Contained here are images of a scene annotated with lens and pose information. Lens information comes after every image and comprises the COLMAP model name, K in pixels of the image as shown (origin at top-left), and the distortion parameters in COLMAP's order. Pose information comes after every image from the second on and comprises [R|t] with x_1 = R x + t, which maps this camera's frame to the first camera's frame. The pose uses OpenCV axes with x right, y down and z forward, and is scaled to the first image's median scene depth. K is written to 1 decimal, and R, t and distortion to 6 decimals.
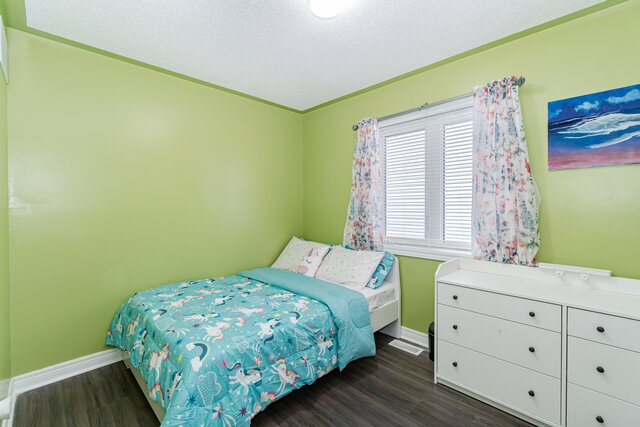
lens RADIAL K [[283.2, 0, 318.3], [0, 283.2, 210.4], [0, 0, 1]] dist [0.001885, -0.000184]
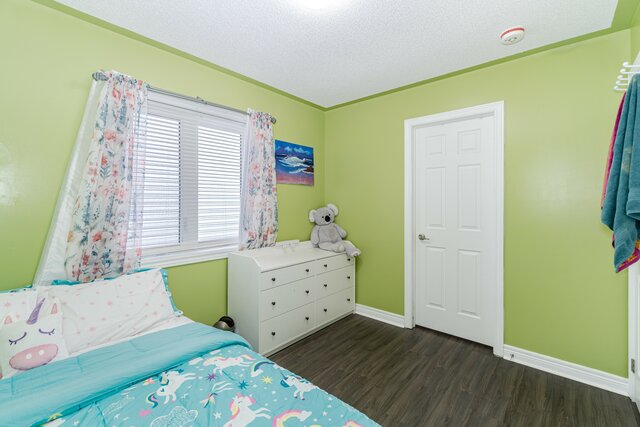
lens RADIAL K [[283.2, 0, 307.9], [0, 283.2, 205.5], [0, 0, 1]] dist [0.001885, -0.000184]
pose [[-0.053401, -0.006100, 0.998555, -0.720957], [0.016332, 0.999842, 0.006981, -0.023422], [-0.998440, 0.016681, -0.053293, 0.859219]]
